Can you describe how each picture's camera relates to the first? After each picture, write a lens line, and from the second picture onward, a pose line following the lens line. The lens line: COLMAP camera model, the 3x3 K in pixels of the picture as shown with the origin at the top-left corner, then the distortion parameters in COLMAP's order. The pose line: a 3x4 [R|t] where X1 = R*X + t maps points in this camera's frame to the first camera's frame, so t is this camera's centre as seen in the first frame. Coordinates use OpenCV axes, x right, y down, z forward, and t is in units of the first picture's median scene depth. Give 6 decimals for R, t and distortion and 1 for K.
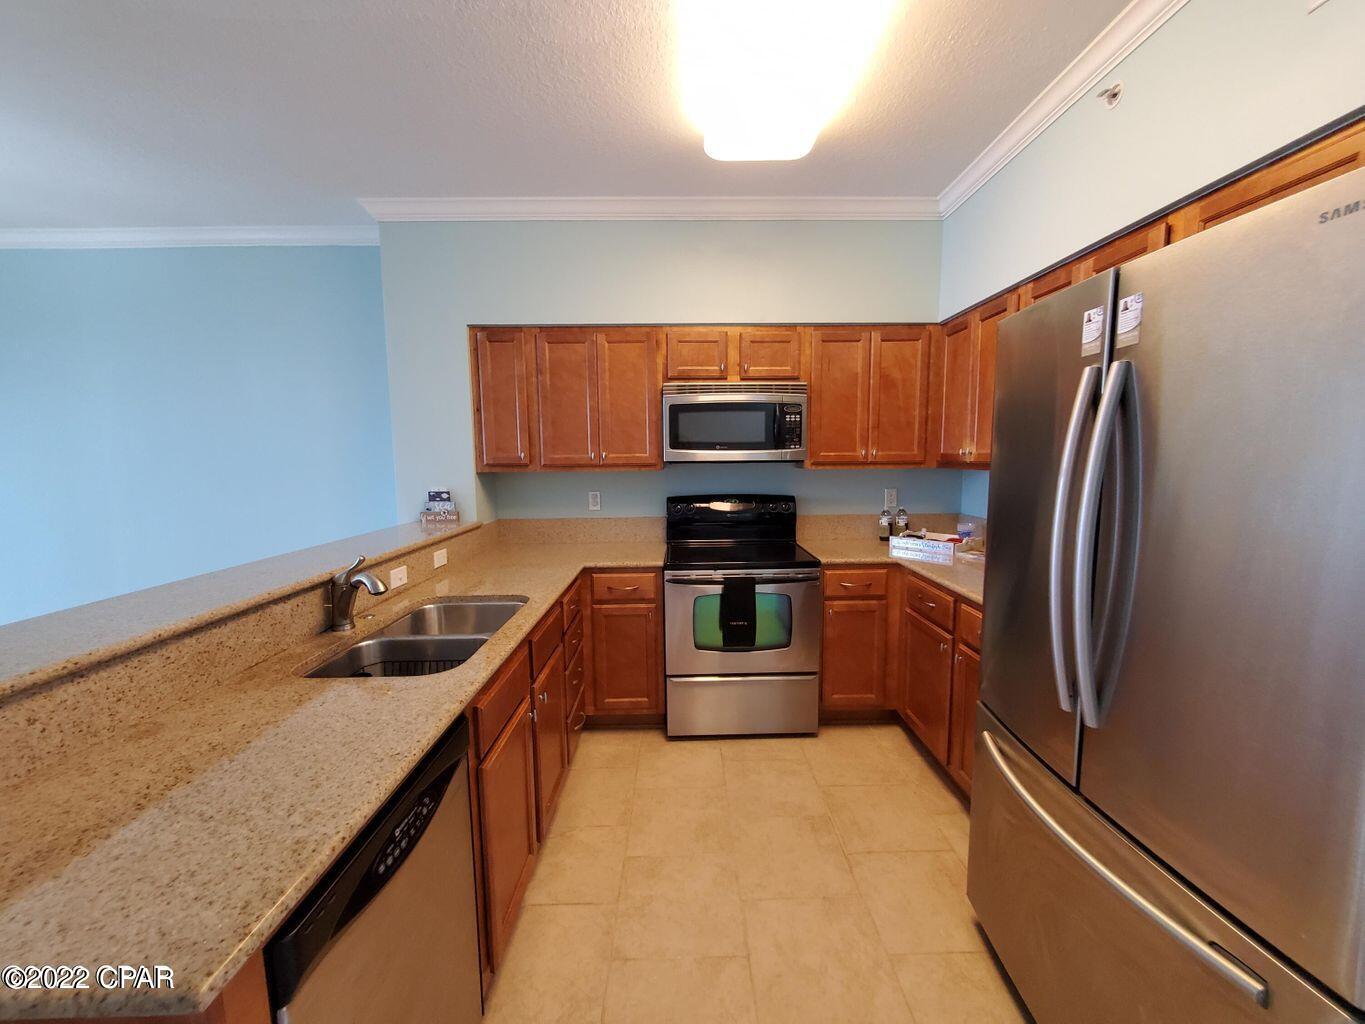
lens RADIAL K [[542.2, 0, 686.9], [0, 542.2, 511.7], [0, 0, 1]] dist [-0.000234, -0.000168]
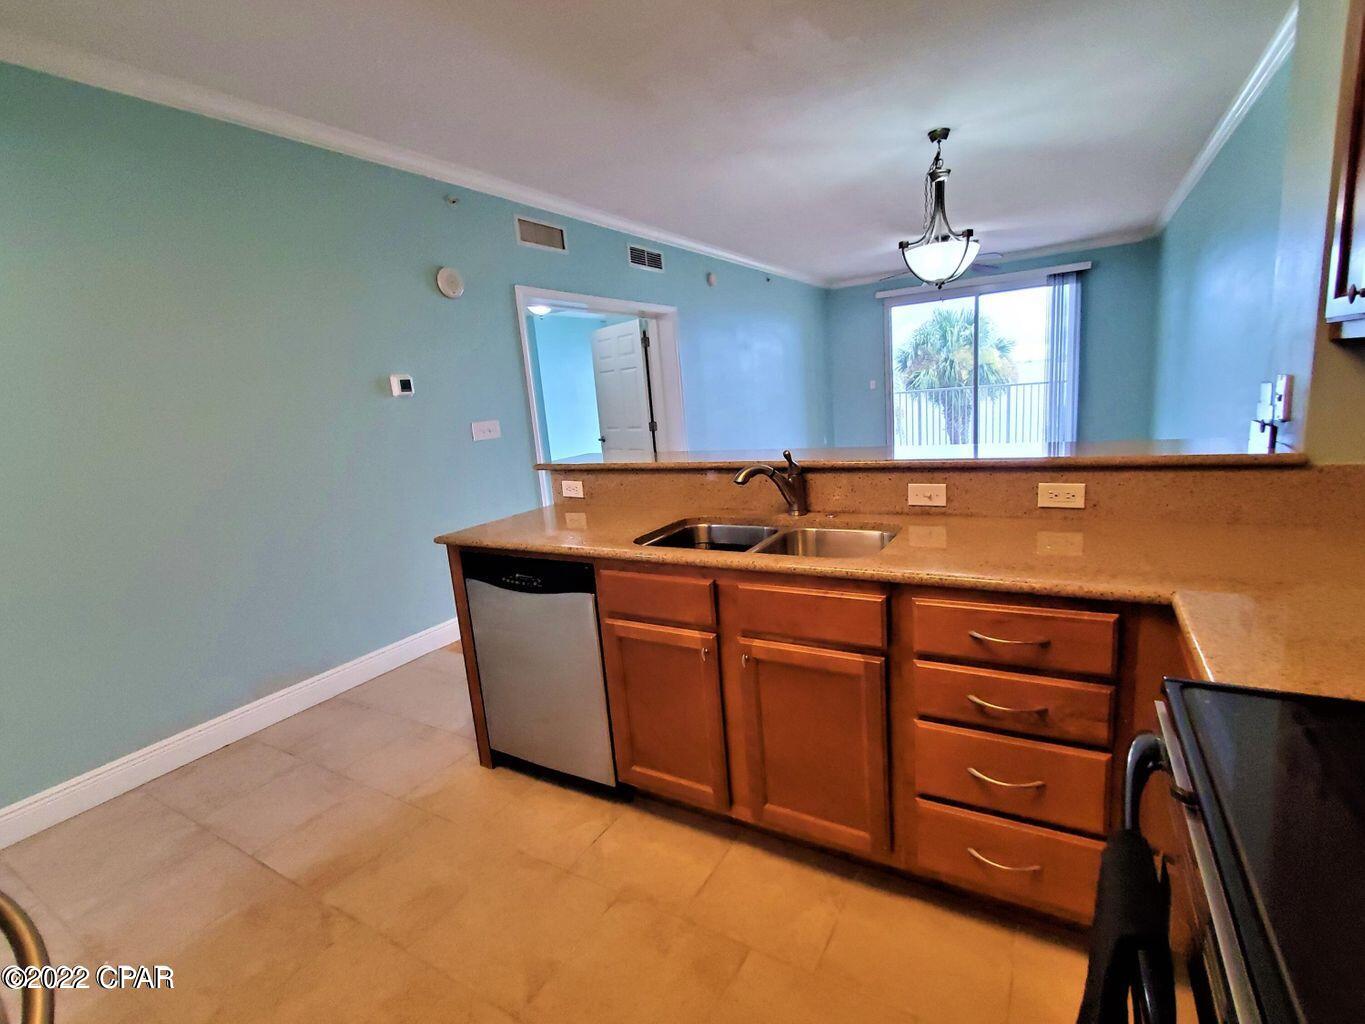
lens RADIAL K [[631.7, 0, 697.5], [0, 631.7, 511.9], [0, 0, 1]] dist [0.004845, 0.000189]
pose [[-0.510301, 0.216627, -0.832266, 0.318271], [-0.005068, 0.966981, 0.254799, -0.068128], [0.859981, 0.134242, -0.492353, 0.862405]]
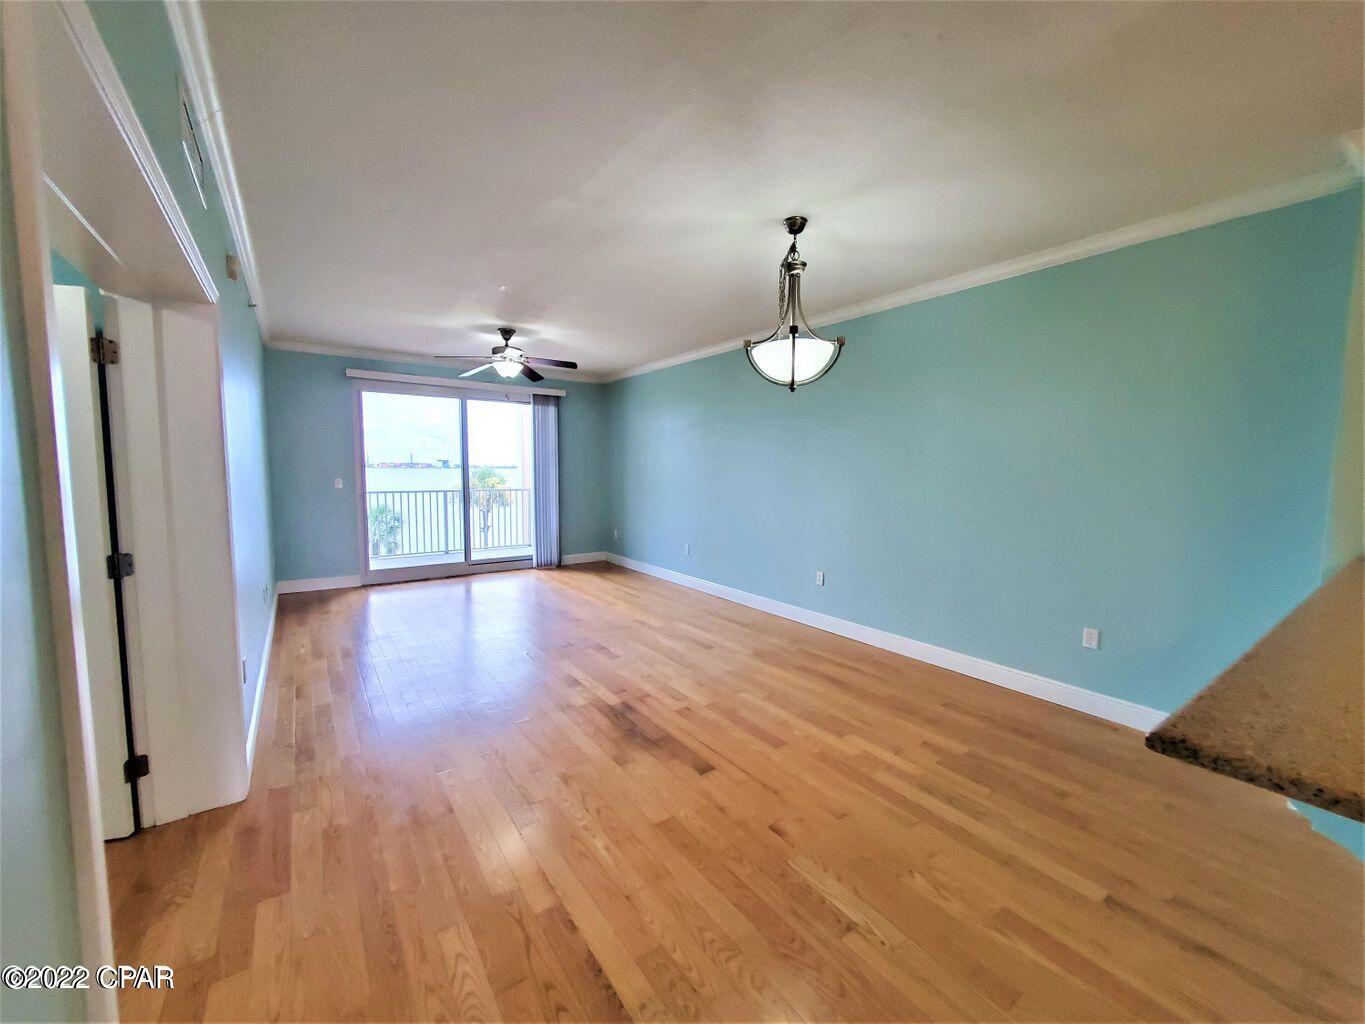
lens RADIAL K [[542.2, 0, 686.9], [0, 542.2, 511.7], [0, 0, 1]] dist [-0.000234, -0.000168]
pose [[0.564831, 0.083743, -0.820947, -0.437071], [-0.104063, 0.994124, 0.029811, 0.027190], [0.818619, 0.068592, 0.570226, -0.149648]]
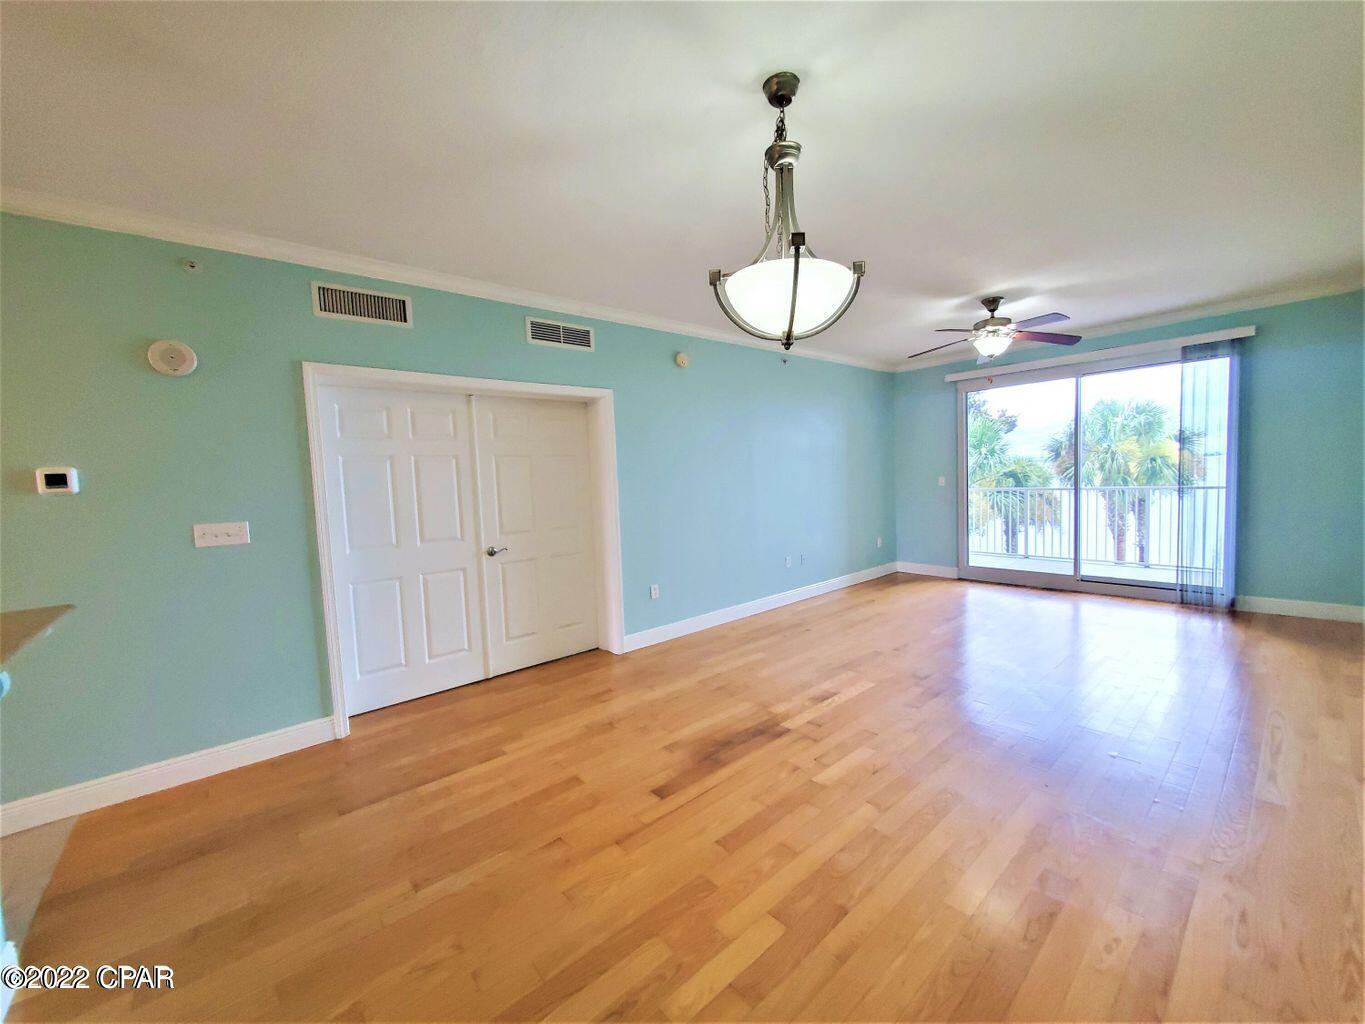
lens RADIAL K [[539.1, 0, 691.9], [0, 539.1, 513.1], [0, 0, 1]] dist [-0.001627, -0.000119]
pose [[-0.760886, 0.088655, -0.642800, -0.654342], [-0.019403, 0.987071, 0.159105, -0.092052], [0.648595, 0.133533, -0.749329, 1.017892]]
